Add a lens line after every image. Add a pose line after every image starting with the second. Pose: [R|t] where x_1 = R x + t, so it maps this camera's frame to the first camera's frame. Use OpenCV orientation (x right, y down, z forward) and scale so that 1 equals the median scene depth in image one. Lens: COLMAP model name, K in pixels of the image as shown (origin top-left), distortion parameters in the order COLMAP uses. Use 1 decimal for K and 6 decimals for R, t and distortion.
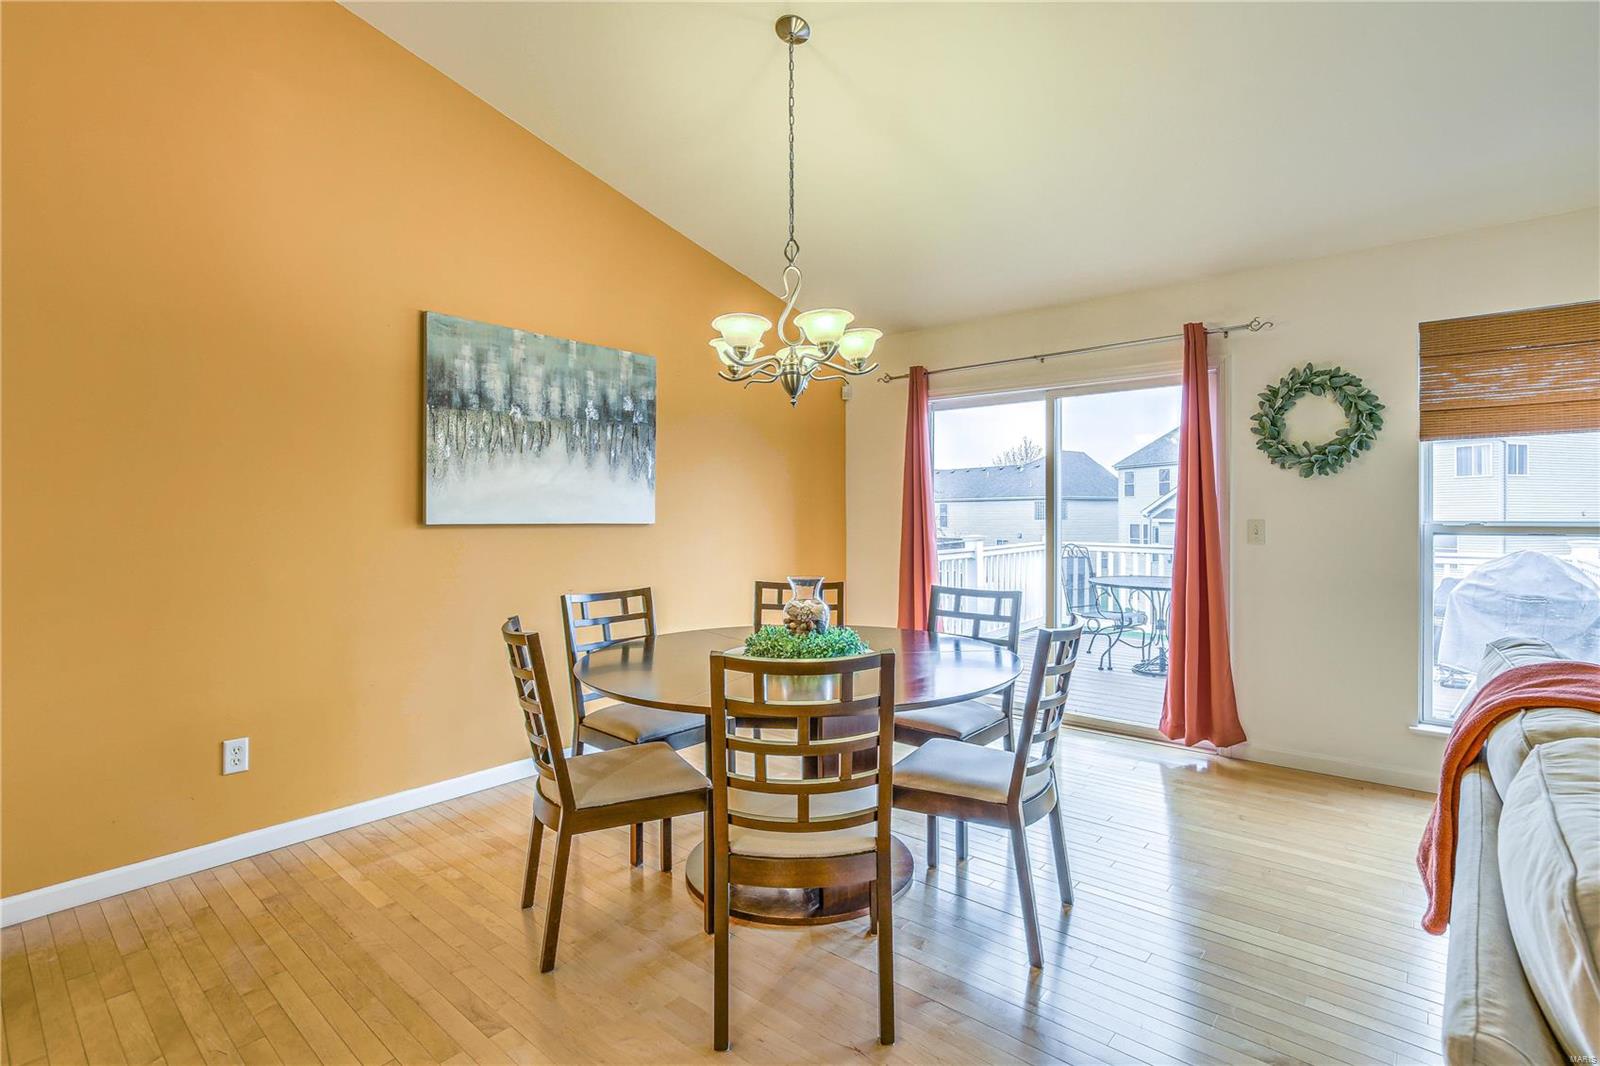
lens RADIAL K [[755.2, 0, 808.0], [0, 755.2, 514.7], [0, 0, 1]] dist [-0.019270, 0.008713]
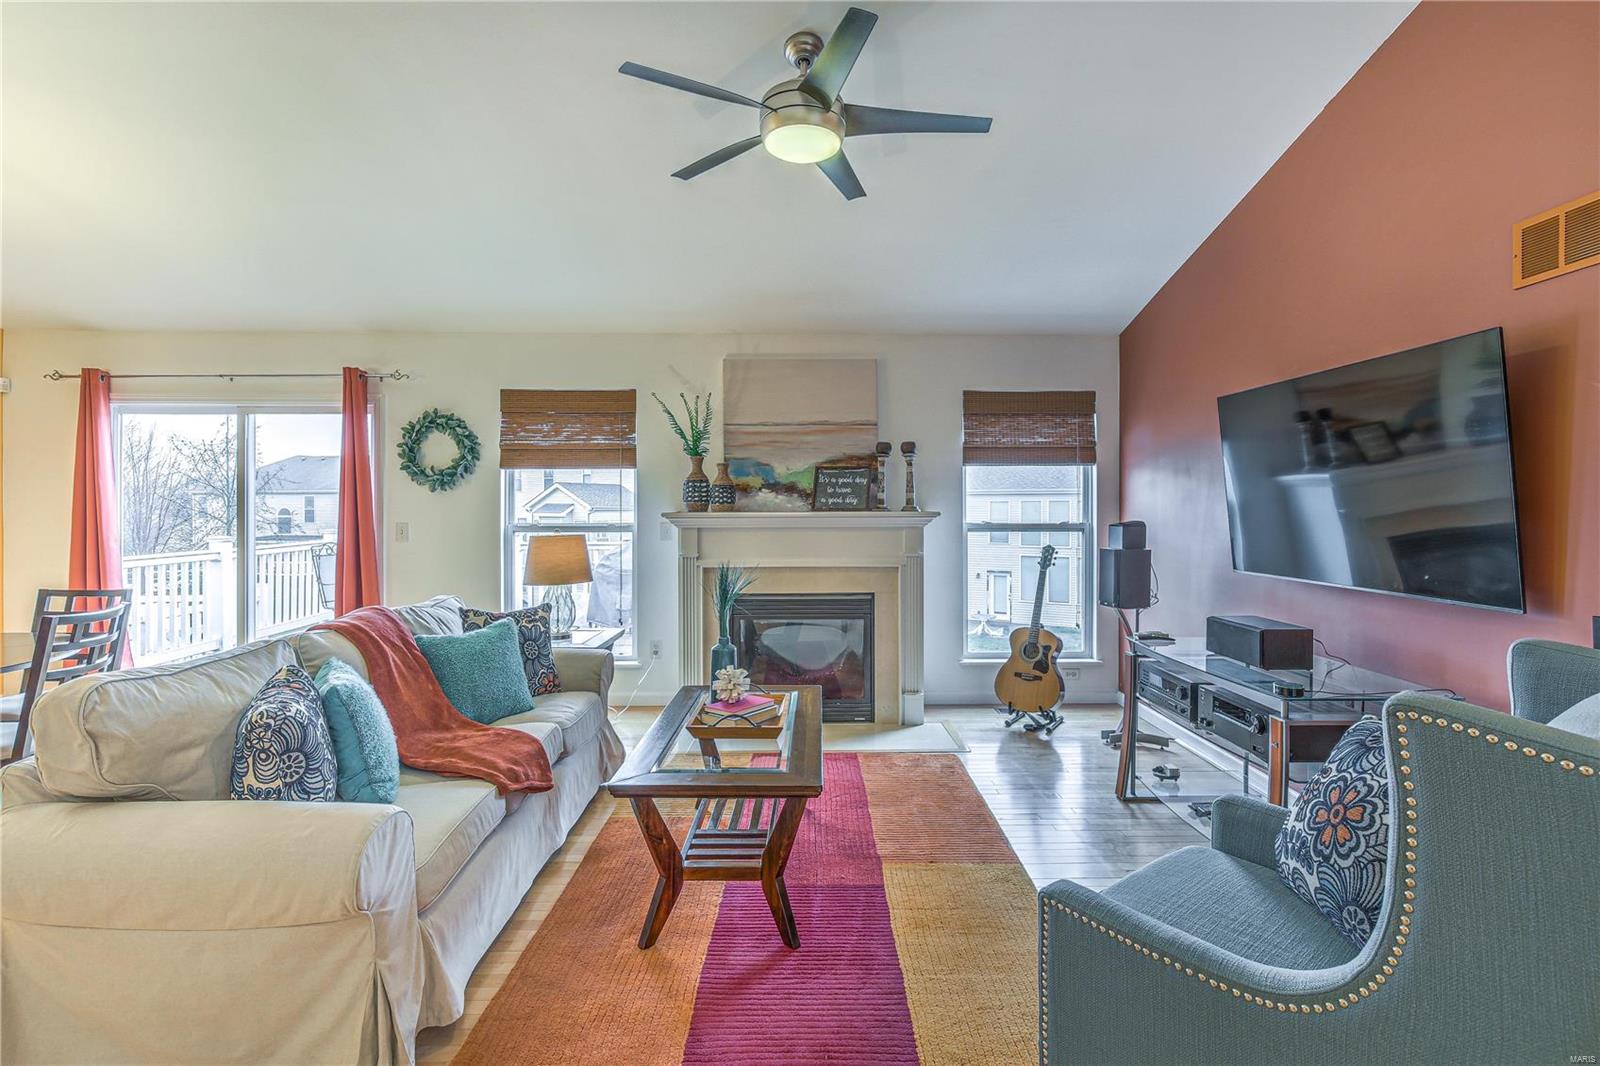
lens RADIAL K [[755.2, 0, 830.5], [0, 755.2, 507.9], [0, 0, 1]] dist [-0.019270, 0.008713]
pose [[0.731174, 0.000865, 0.682190, 0.254063], [0.001945, 0.999992, -0.003352, -0.014123], [-0.682188, 0.003777, 0.731167, -0.483566]]
